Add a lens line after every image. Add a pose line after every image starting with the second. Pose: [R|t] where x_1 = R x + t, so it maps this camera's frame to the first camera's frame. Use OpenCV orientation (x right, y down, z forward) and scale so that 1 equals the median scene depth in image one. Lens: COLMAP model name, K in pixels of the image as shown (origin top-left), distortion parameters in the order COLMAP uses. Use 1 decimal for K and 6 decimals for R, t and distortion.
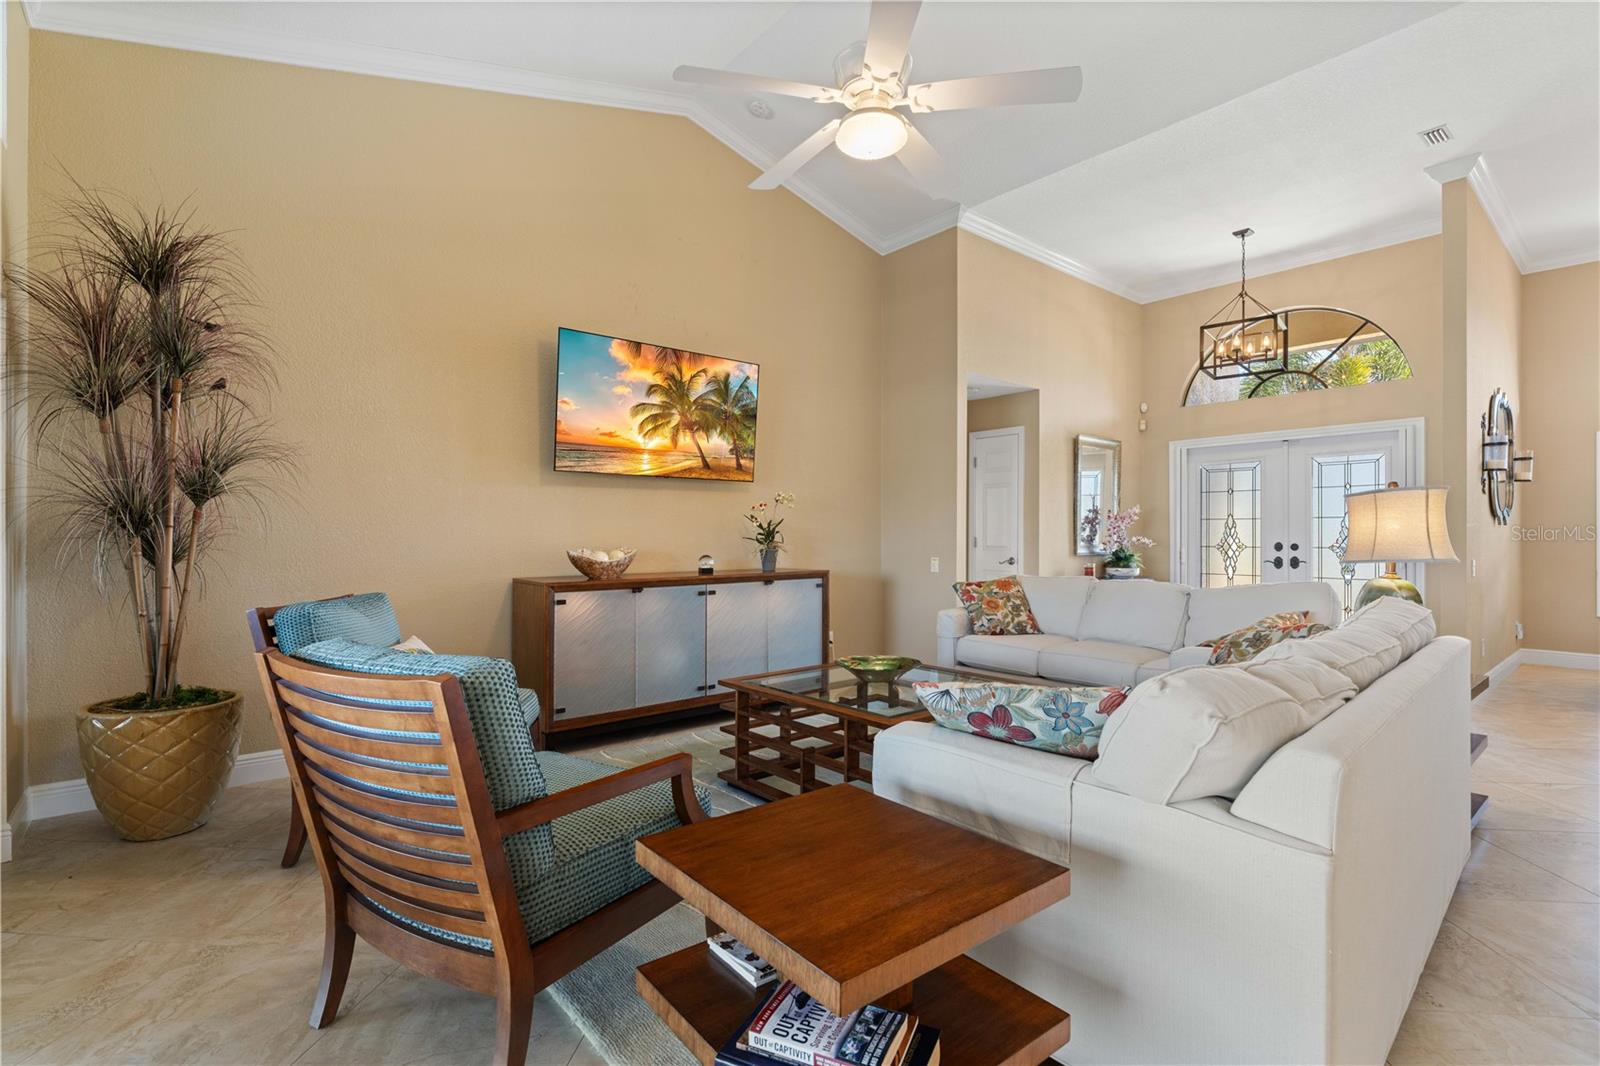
lens RADIAL K [[733.5, 0, 805.7], [0, 733.5, 534.4], [0, 0, 1]] dist [-0.002744, 0.000271]
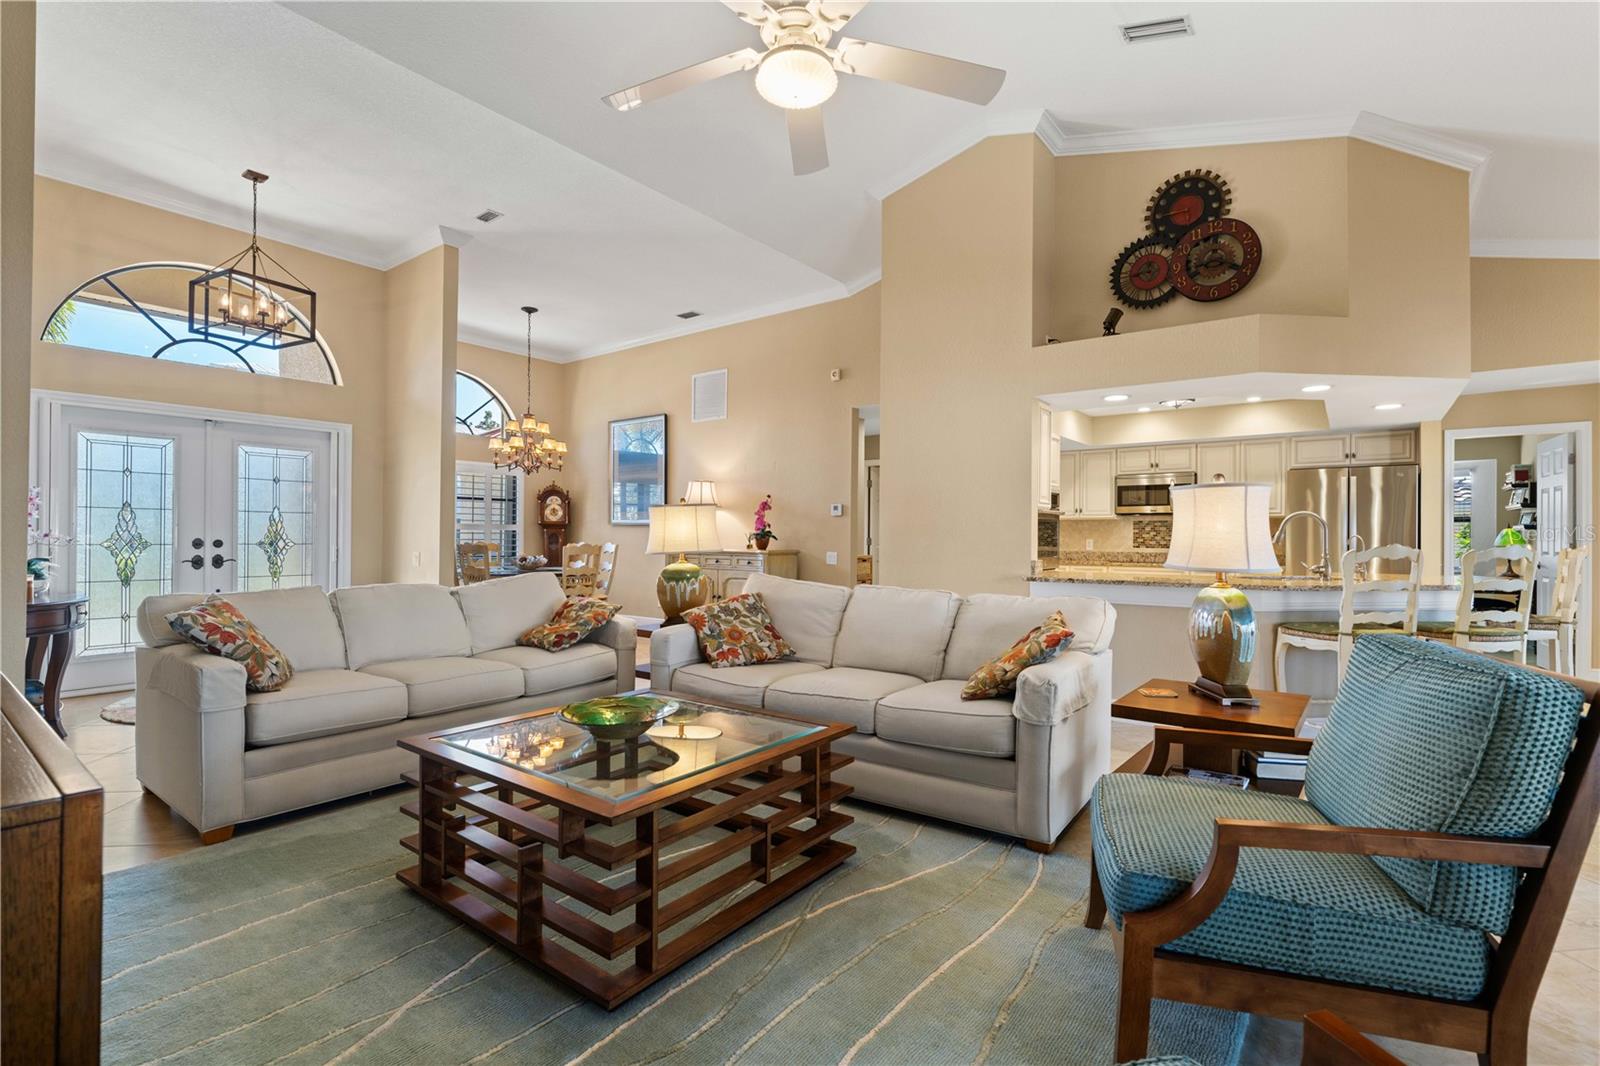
lens RADIAL K [[733.5, 0, 805.7], [0, 733.5, 534.4], [0, 0, 1]] dist [-0.002744, 0.000271]
pose [[-0.207478, 0.000608, 0.978239, -0.475566], [-0.010013, 0.999946, -0.002745, 0.002015], [-0.978188, -0.010364, -0.207461, 0.698473]]
